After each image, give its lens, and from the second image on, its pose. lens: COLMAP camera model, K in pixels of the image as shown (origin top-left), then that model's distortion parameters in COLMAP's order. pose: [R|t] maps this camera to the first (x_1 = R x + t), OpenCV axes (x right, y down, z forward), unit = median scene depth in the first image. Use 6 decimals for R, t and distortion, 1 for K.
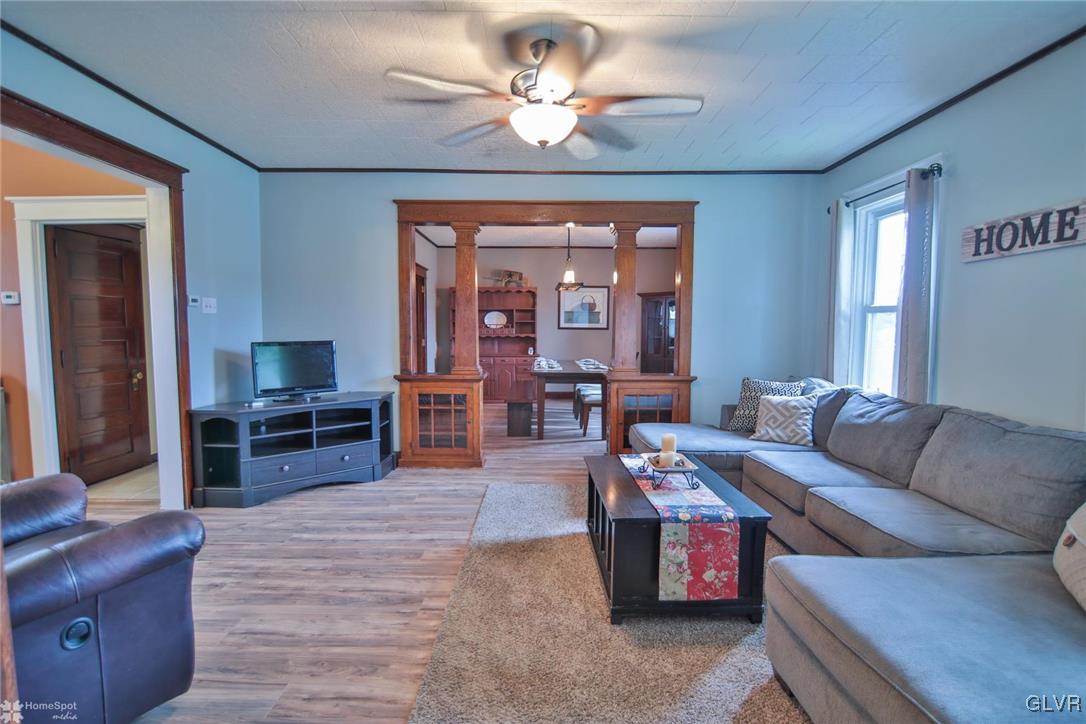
lens RADIAL K [[529.0, 0, 541.0], [0, 529.0, 369.5], [0, 0, 1]] dist [-0.019453, -0.000605]
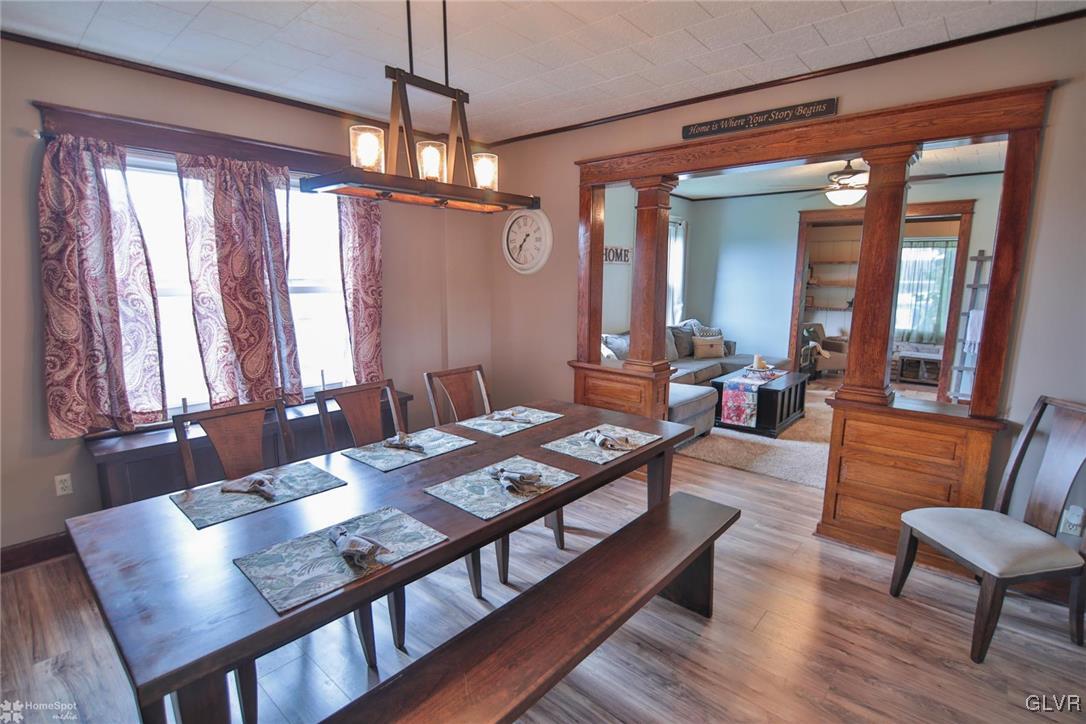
lens RADIAL K [[529.0, 0, 541.0], [0, 529.0, 369.5], [0, 0, 1]] dist [-0.019453, -0.000605]
pose [[-0.745515, -0.124014, 0.654850, -0.347919], [0.046943, 0.970326, 0.237201, -0.256361], [-0.664834, 0.207577, -0.717570, 2.290872]]
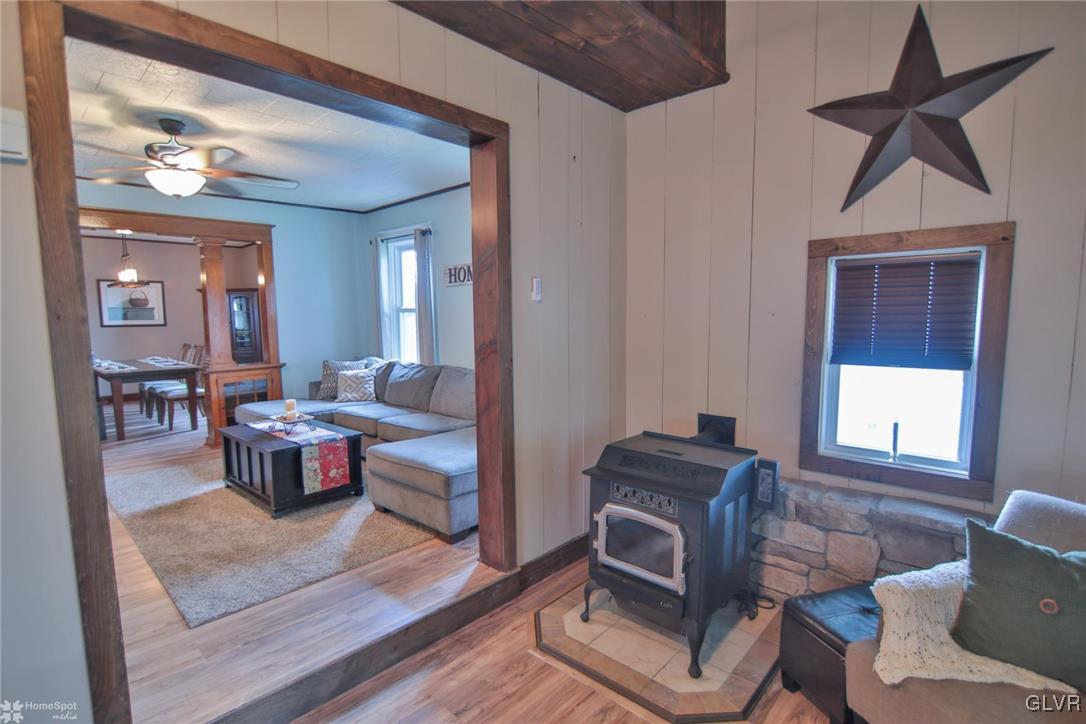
lens RADIAL K [[523.1, 0, 539.0], [0, 523.1, 368.0], [0, 0, 1]] dist [-0.016397, -0.000655]
pose [[0.686450, -0.088971, 0.721714, -0.253571], [0.073439, 0.995895, 0.052921, 0.004603], [-0.723459, 0.016674, 0.690166, -0.407901]]
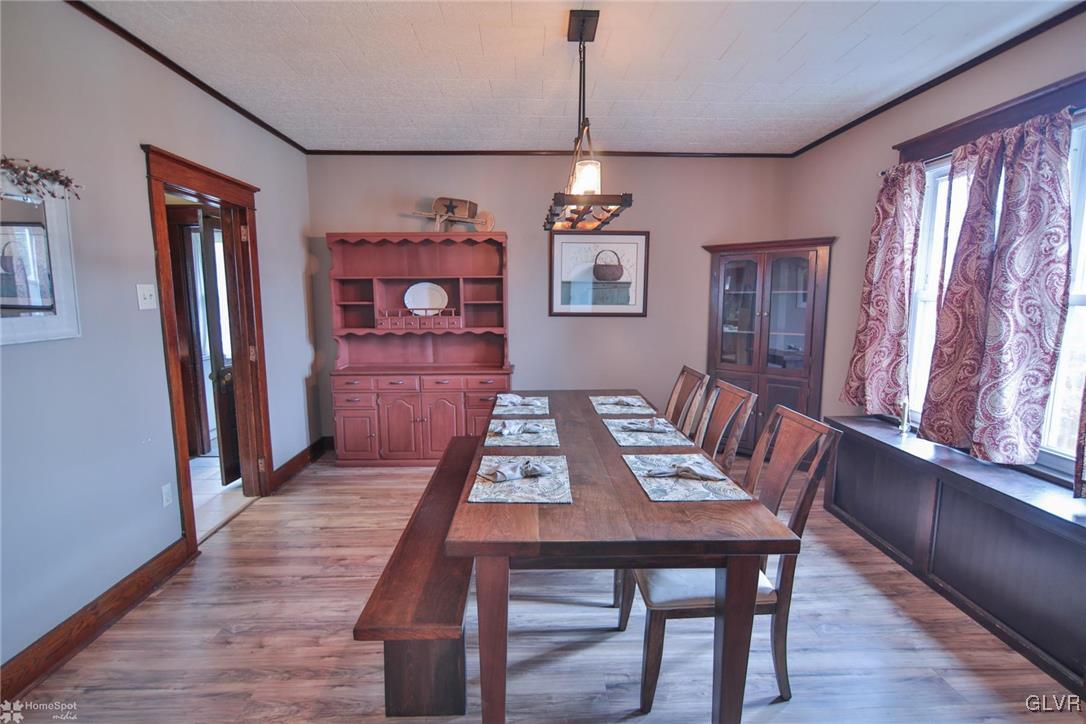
lens RADIAL K [[529.0, 0, 541.0], [0, 529.0, 369.5], [0, 0, 1]] dist [-0.019453, -0.000605]
pose [[0.999784, -0.007400, 0.019445, 0.034777], [0.006192, 0.998091, 0.061446, -0.144110], [-0.019862, -0.061313, 0.997921, 1.236466]]
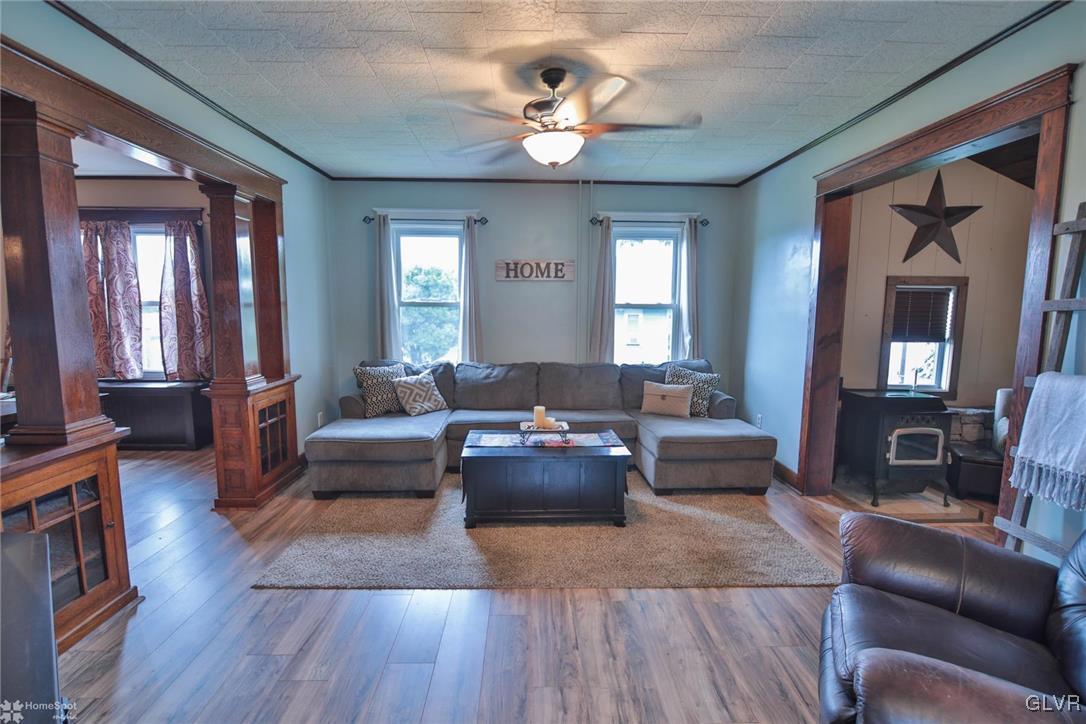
lens RADIAL K [[529.0, 0, 541.0], [0, 529.0, 369.5], [0, 0, 1]] dist [-0.019453, -0.000605]
pose [[-0.024827, -0.124166, 0.991951, -0.816303], [0.072849, 0.989394, 0.125669, -0.105212], [-0.997034, 0.075383, -0.015518, 0.775471]]
